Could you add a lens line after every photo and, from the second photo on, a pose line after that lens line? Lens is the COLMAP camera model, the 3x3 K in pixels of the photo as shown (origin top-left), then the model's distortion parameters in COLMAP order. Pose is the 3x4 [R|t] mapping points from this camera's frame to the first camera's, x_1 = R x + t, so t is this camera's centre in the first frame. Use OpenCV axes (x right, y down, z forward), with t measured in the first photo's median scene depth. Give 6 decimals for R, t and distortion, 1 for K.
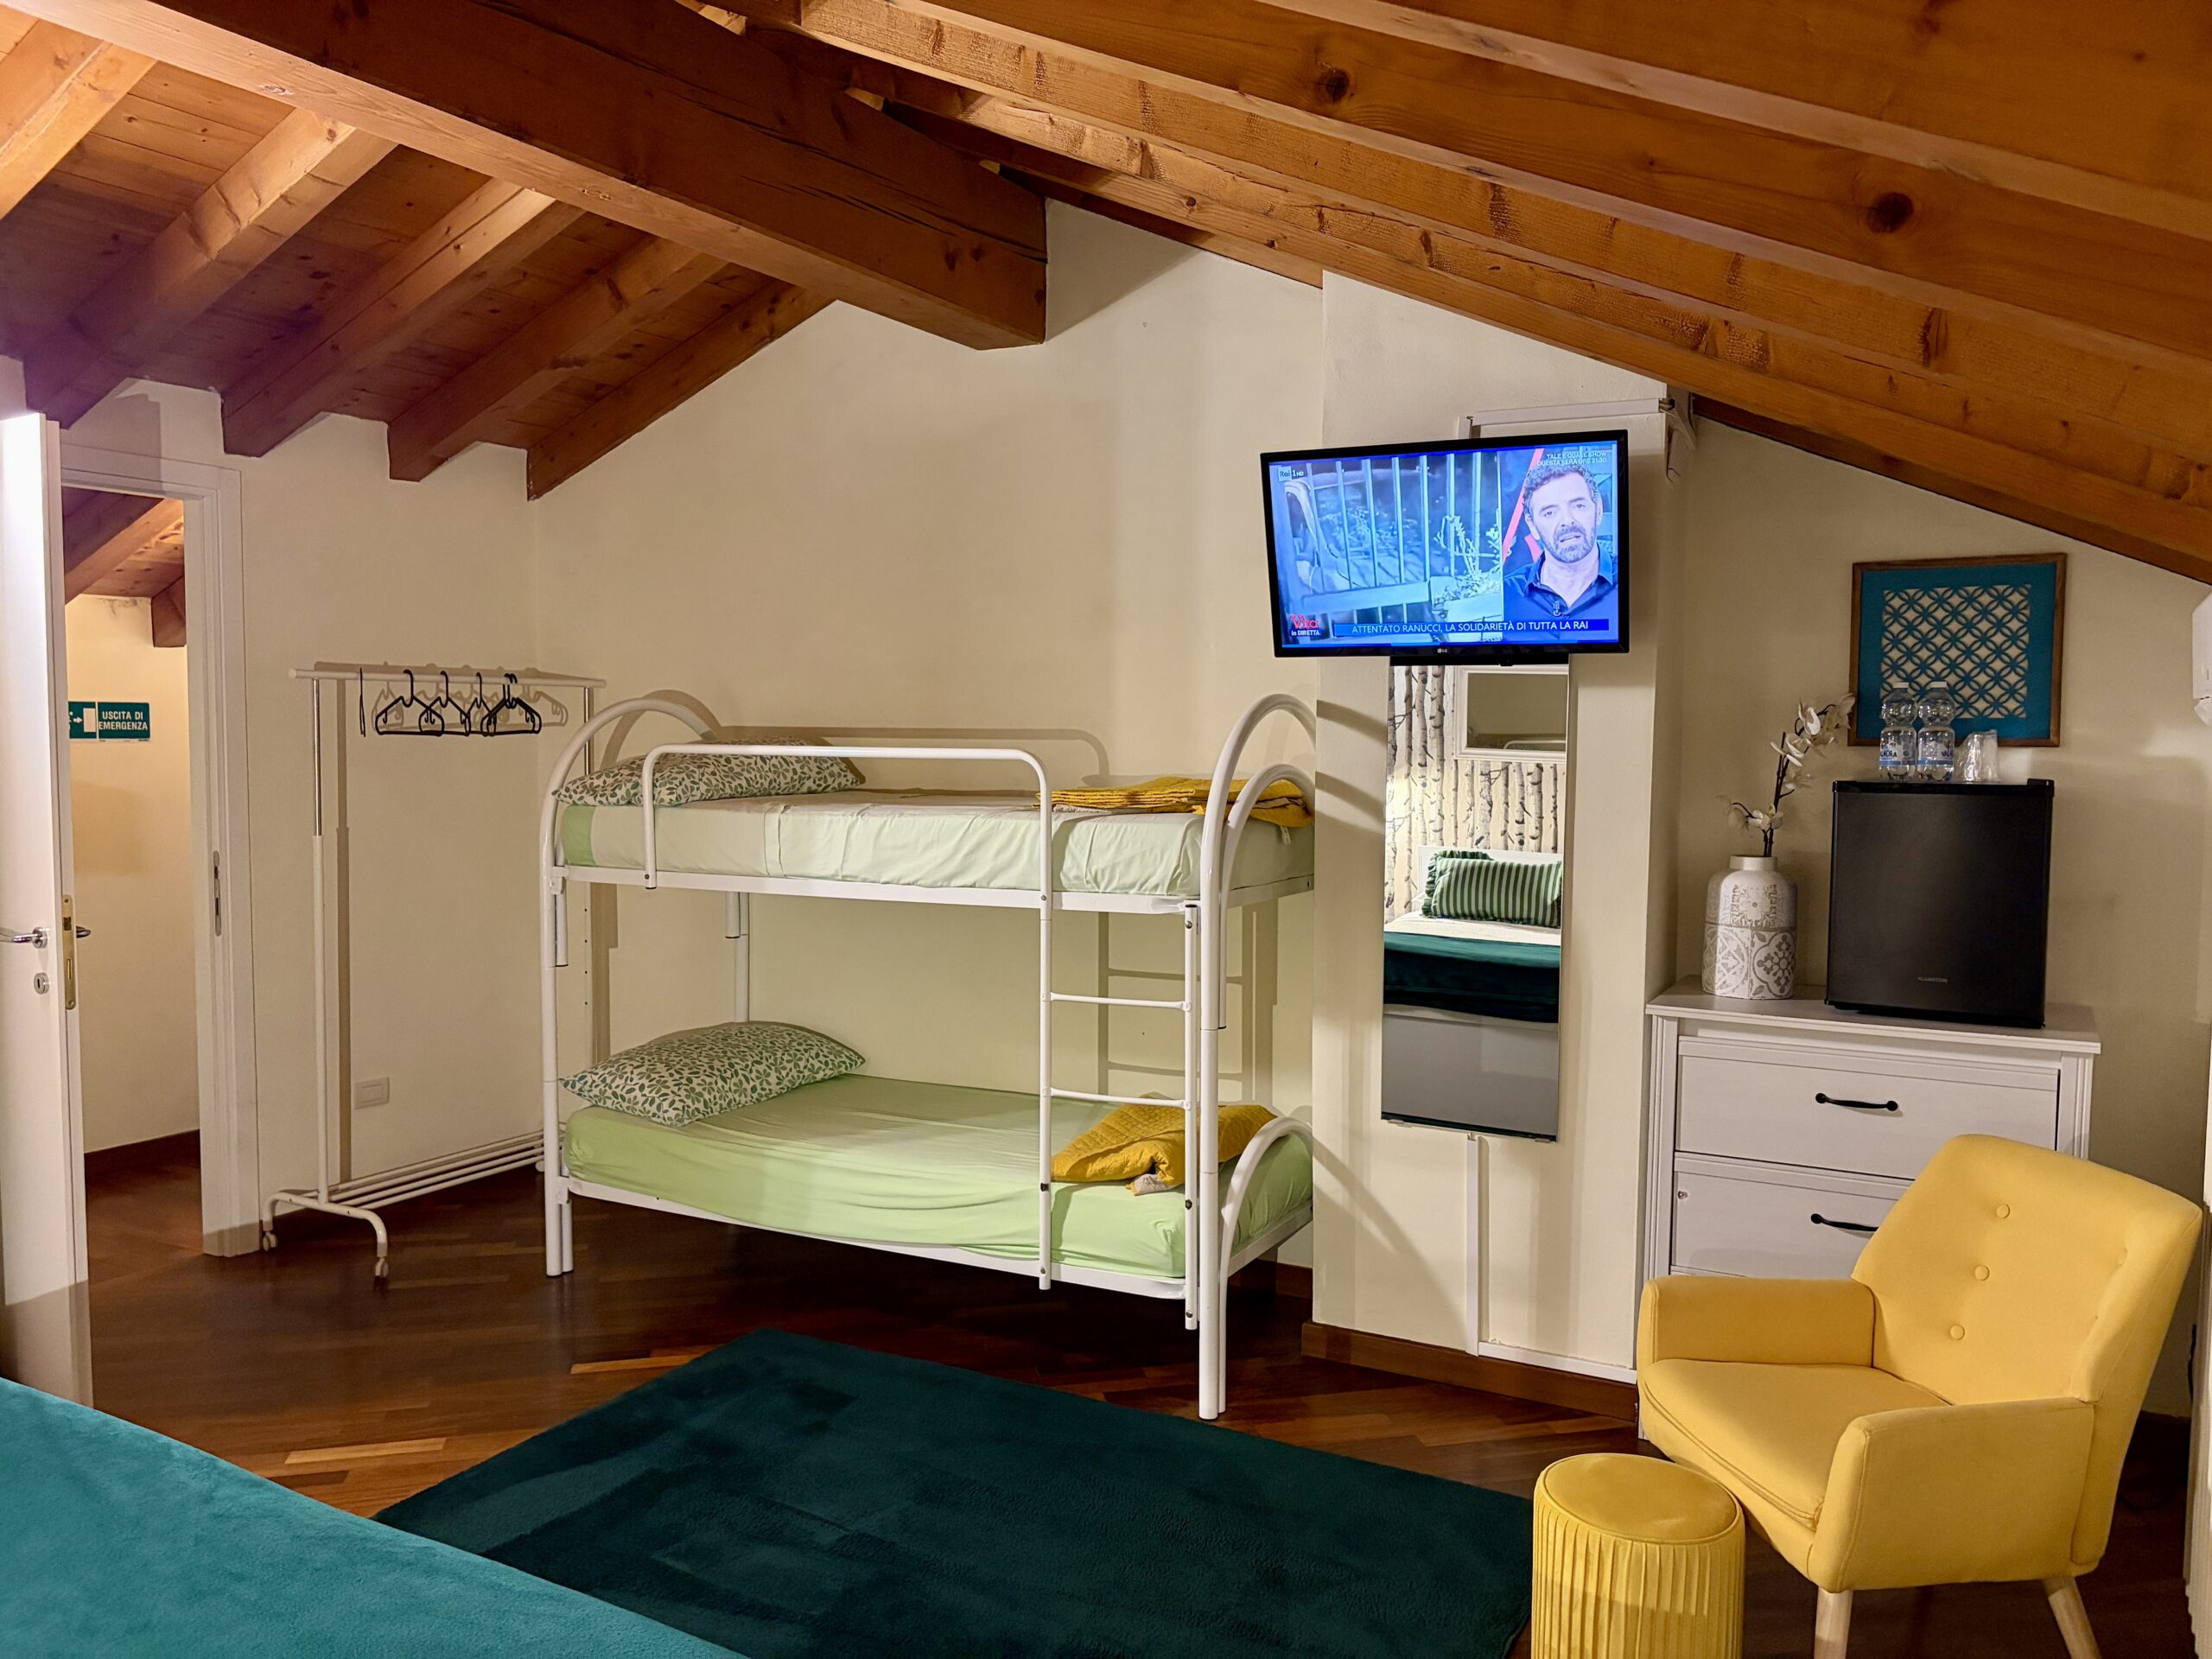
lens RADIAL K [[1654.8, 0, 1117.6], [0, 1654.8, 828.4], [0, 0, 1]] dist [0.033815, -0.025355]
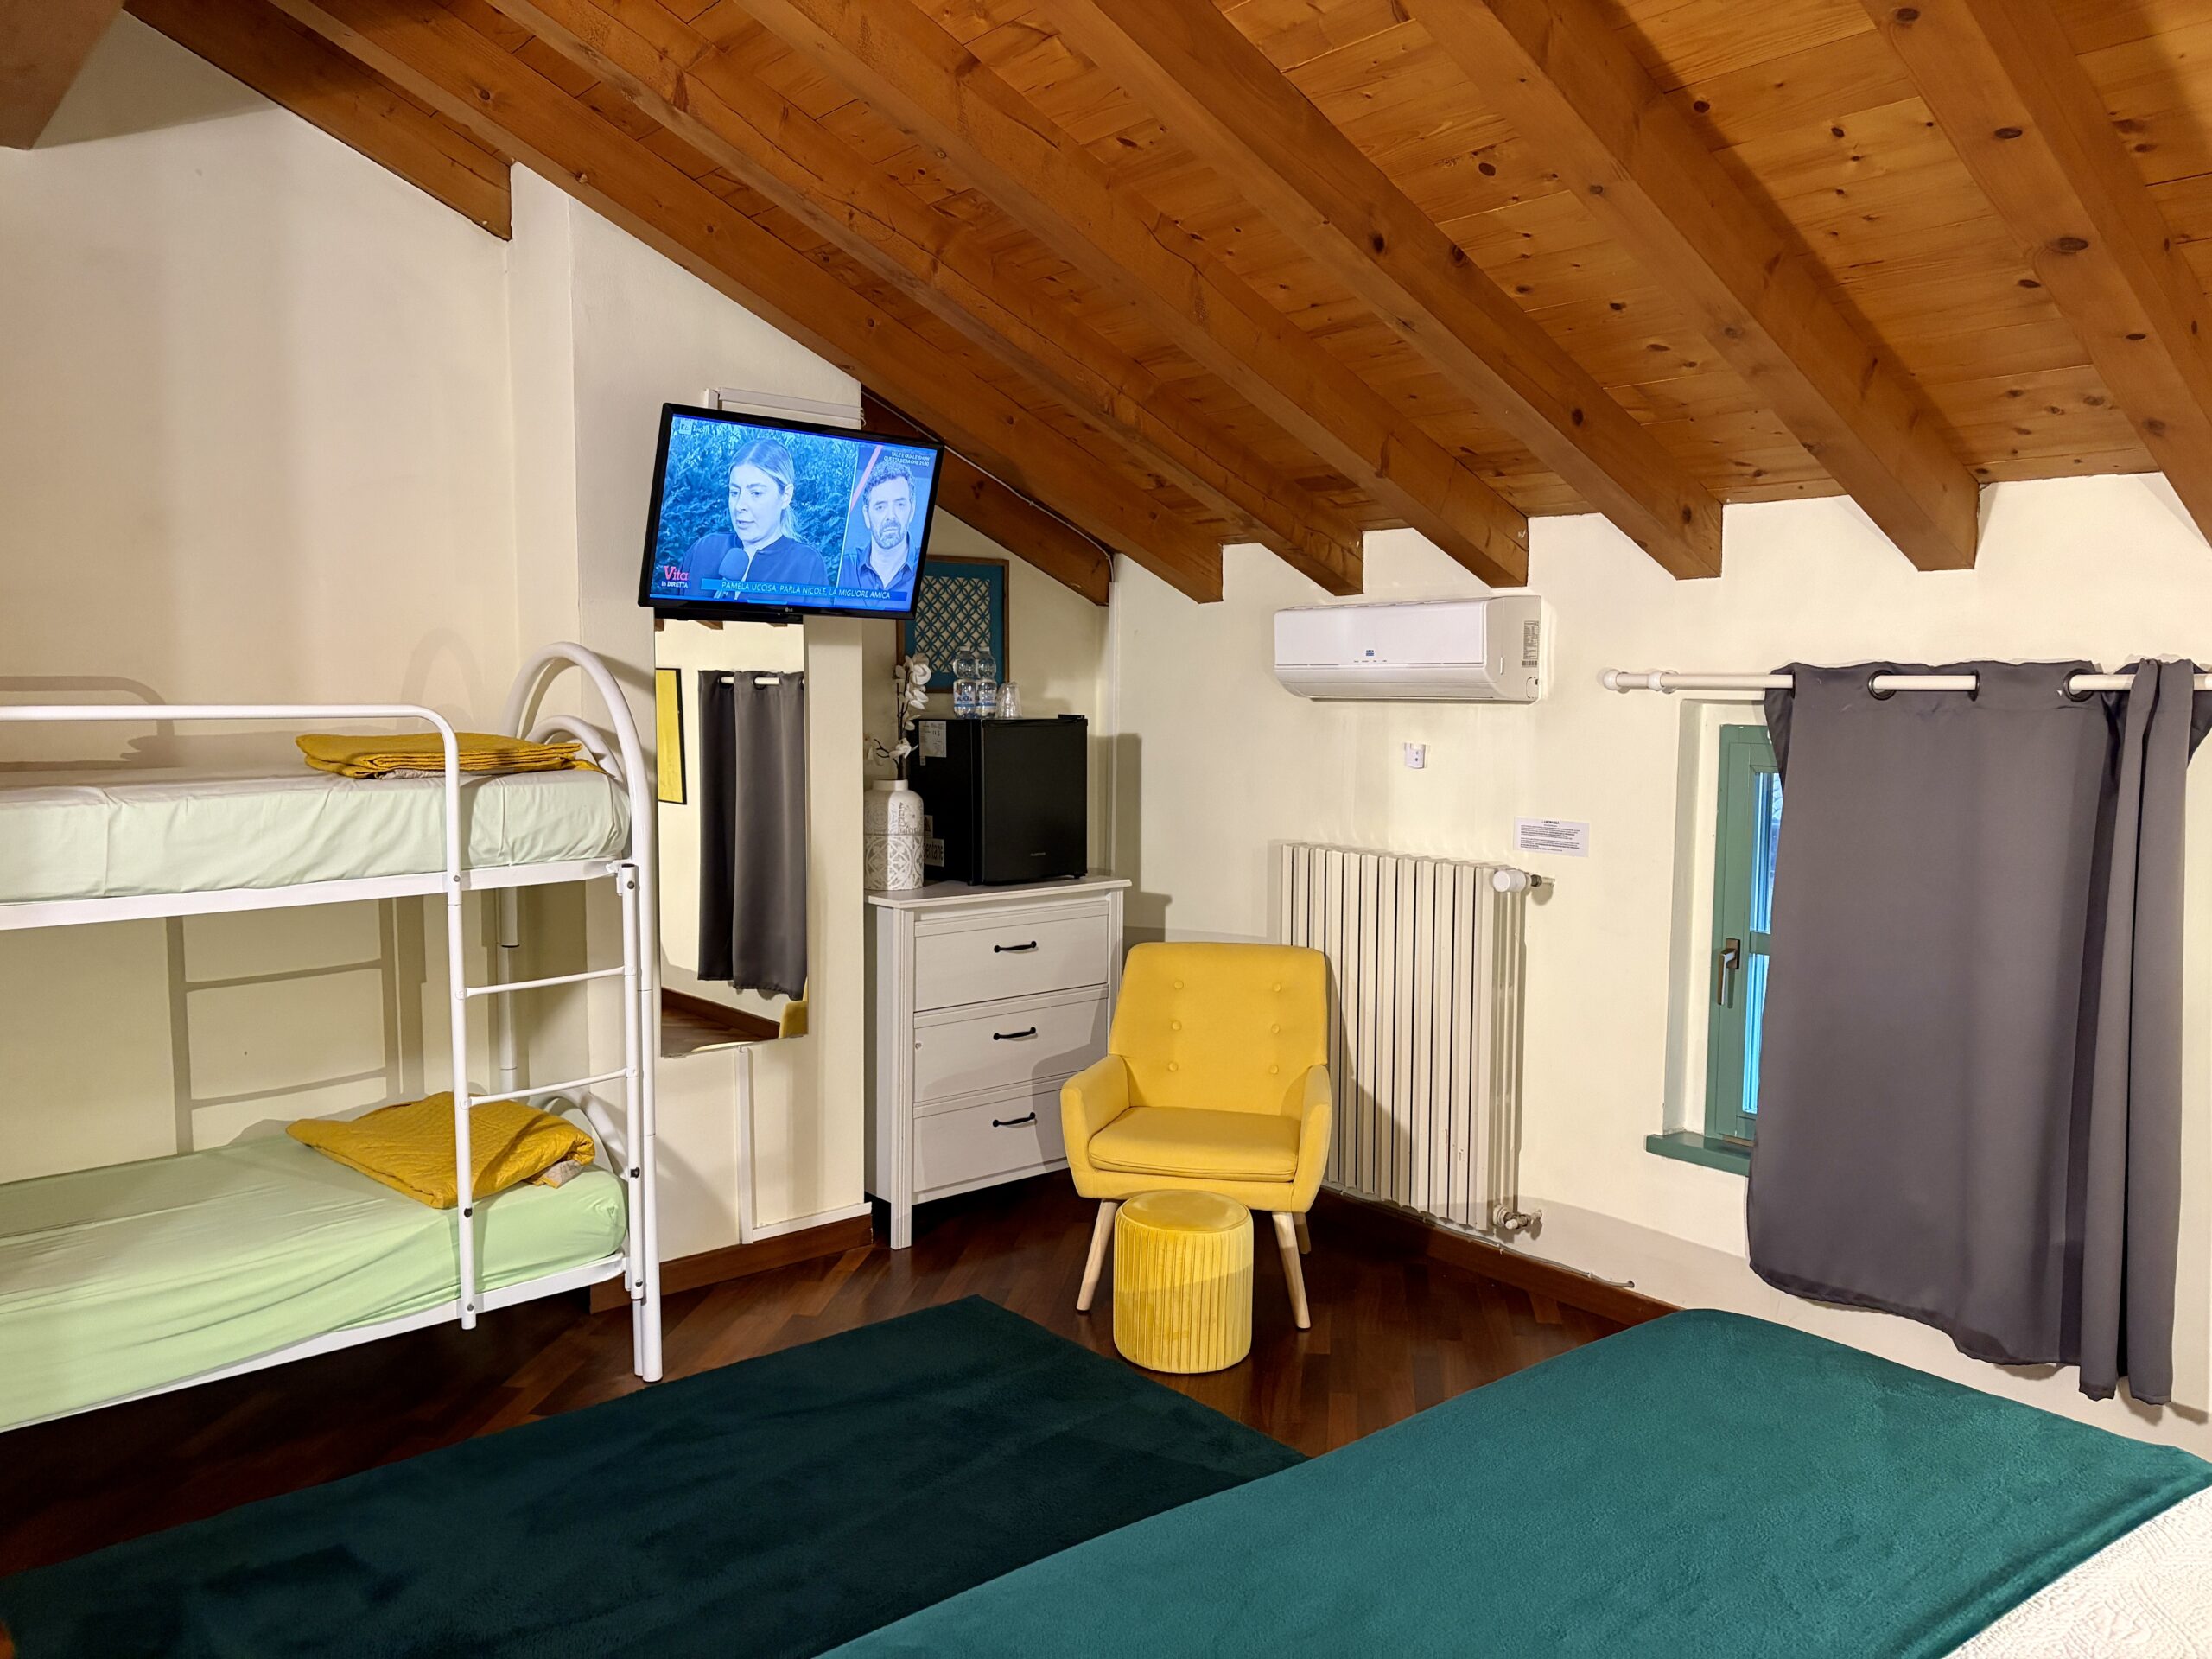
lens RADIAL K [[1654.8, 0, 1119.0], [0, 1654.8, 833.9], [0, 0, 1]] dist [0.033815, -0.025355]
pose [[0.347684, -0.088790, 0.933398, -0.729120], [0.052014, 0.995800, 0.075352, -0.028079], [-0.936168, 0.022351, 0.350842, 0.378874]]
